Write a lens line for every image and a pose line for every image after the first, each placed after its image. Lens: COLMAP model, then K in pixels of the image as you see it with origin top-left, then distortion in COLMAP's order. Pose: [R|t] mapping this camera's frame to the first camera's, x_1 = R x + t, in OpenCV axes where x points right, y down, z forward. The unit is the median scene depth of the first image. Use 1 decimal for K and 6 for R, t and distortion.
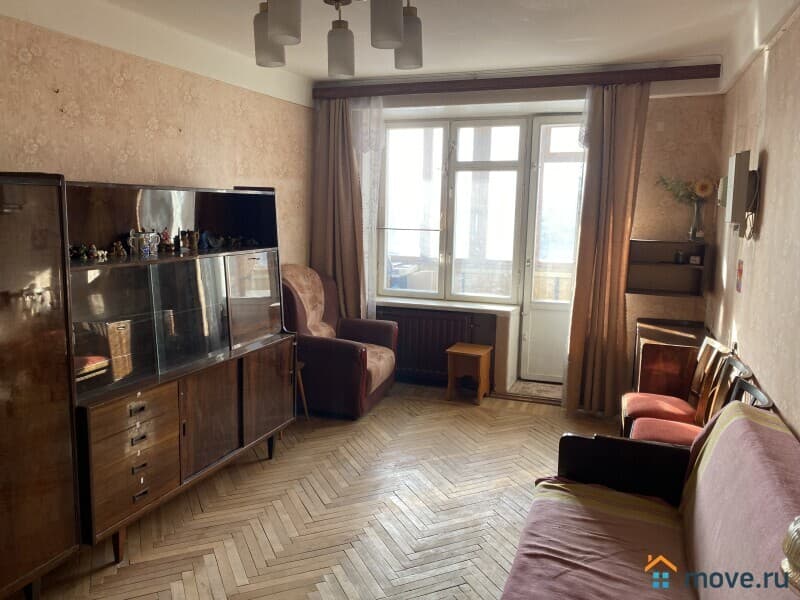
lens RADIAL K [[602.4, 0, 400.0], [0, 602.4, 300.0], [0, 0, 1]] dist [0.073717, -0.076838]
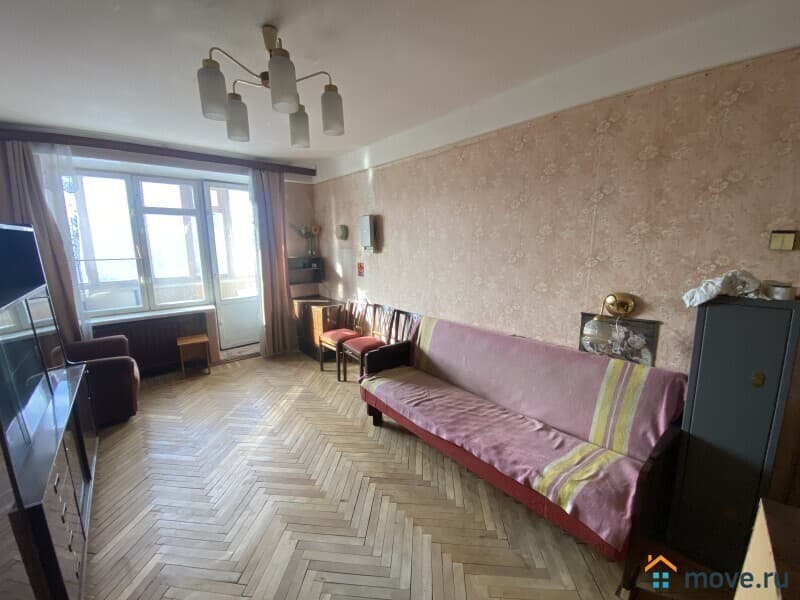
lens RADIAL K [[330.2, 0, 400.0], [0, 330.2, 300.0], [0, 0, 1]] dist [0.000301, 0.000002]
pose [[0.501290, -0.178600, 0.846647, -0.340964], [0.139963, 0.982317, 0.124350, -0.047536], [-0.853885, 0.056164, 0.517423, 0.191110]]
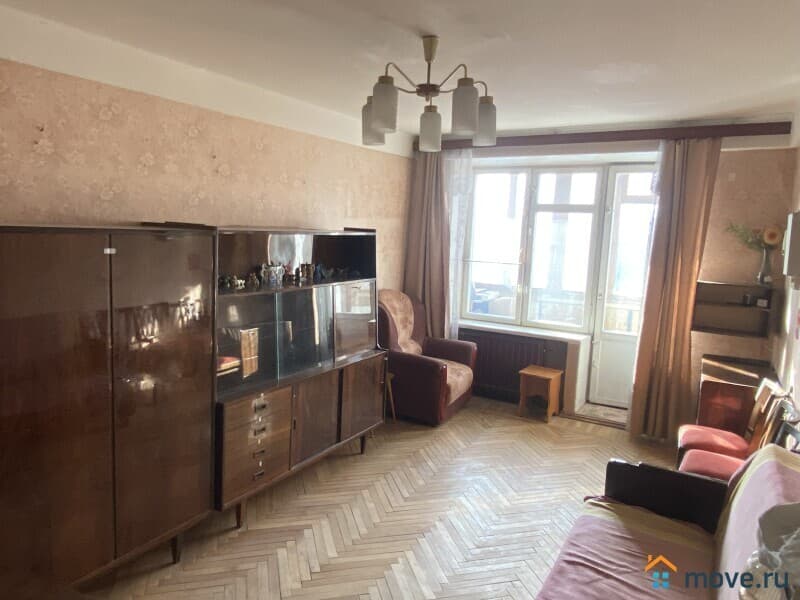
lens RADIAL K [[543.1, 0, 400.0], [0, 543.1, 300.0], [0, 0, 1]] dist [0.092496, -0.087101]
pose [[0.985556, 0.043878, -0.163566, 0.021447], [-0.047731, 0.998666, -0.019696, -0.021885], [0.162484, 0.027218, 0.986336, -0.053949]]
